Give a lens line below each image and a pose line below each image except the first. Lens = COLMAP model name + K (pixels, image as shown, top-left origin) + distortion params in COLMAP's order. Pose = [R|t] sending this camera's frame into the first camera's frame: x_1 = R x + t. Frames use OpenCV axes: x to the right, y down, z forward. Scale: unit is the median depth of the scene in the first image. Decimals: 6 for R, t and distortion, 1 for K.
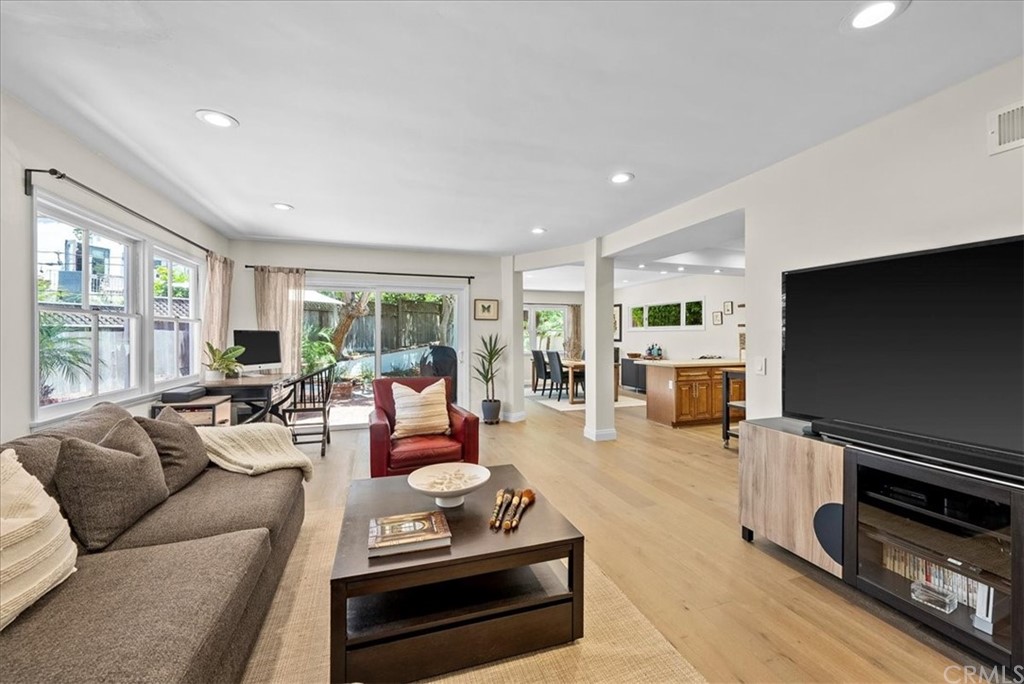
lens RADIAL K [[405.5, 0, 495.9], [0, 405.5, 336.0], [0, 0, 1]] dist [0.000711, 0.000158]
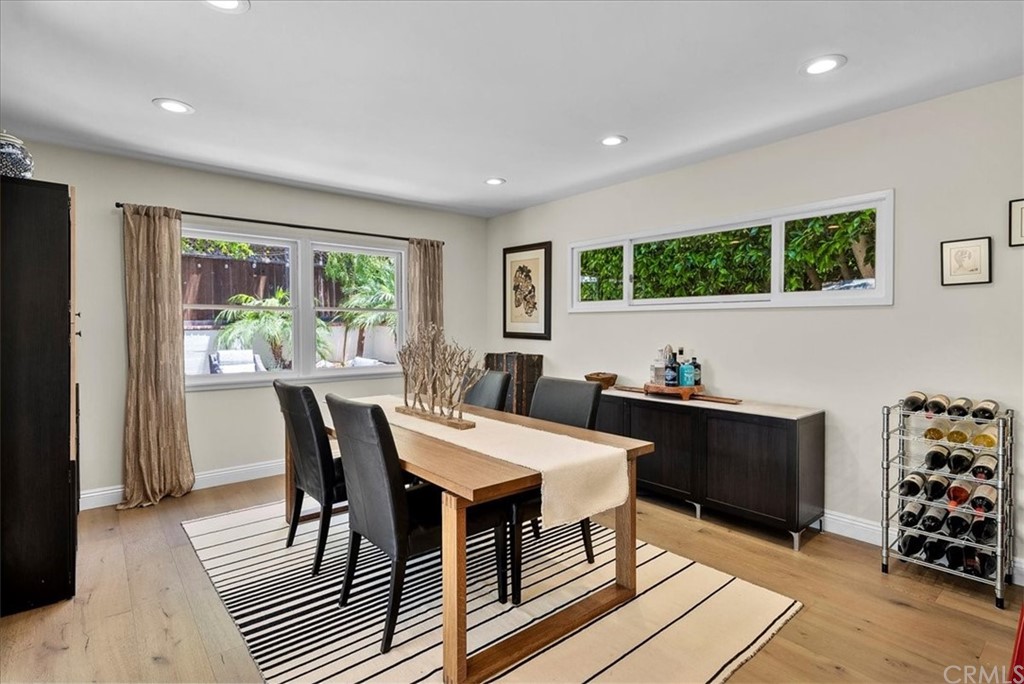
lens RADIAL K [[506.2, 0, 511.9], [0, 506.2, 339.1], [0, 0, 1]] dist [-0.003077, -0.001613]
pose [[0.919033, -0.010242, 0.394049, 0.100904], [-0.000627, 0.999623, 0.027444, 0.000135], [-0.394181, -0.025469, 0.918680, 0.662179]]
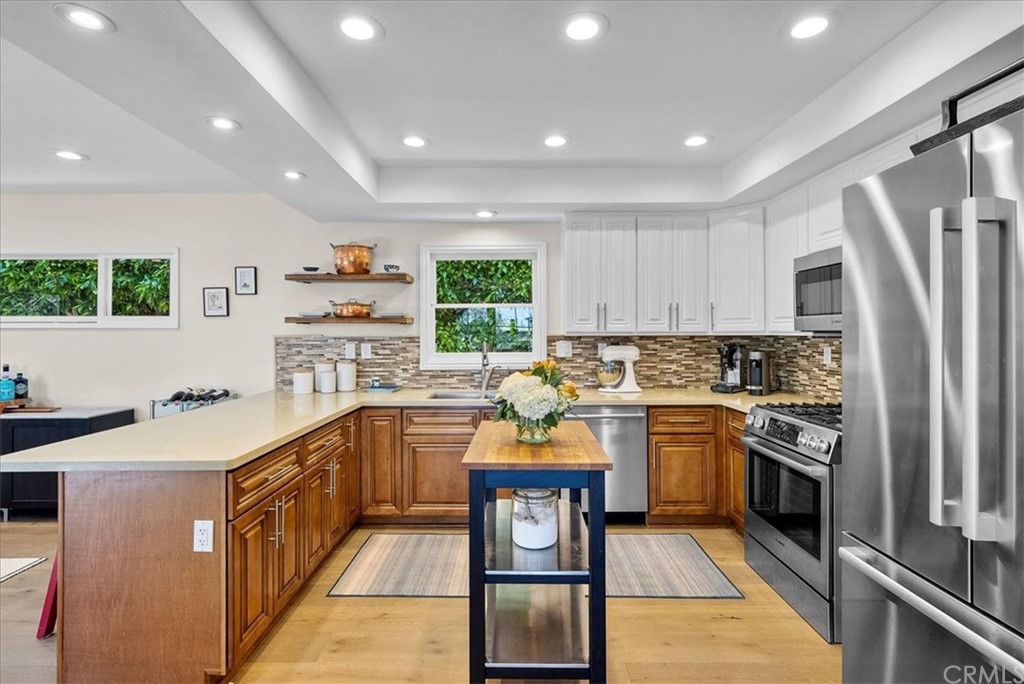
lens RADIAL K [[484.5, 0, 513.8], [0, 484.5, 328.2], [0, 0, 1]] dist [0.003086, 0.000724]
pose [[0.290411, 0.009954, 0.956850, 0.116205], [0.002310, 0.999936, -0.011104, -0.007264], [-0.956899, 0.005435, 0.290369, 0.447499]]
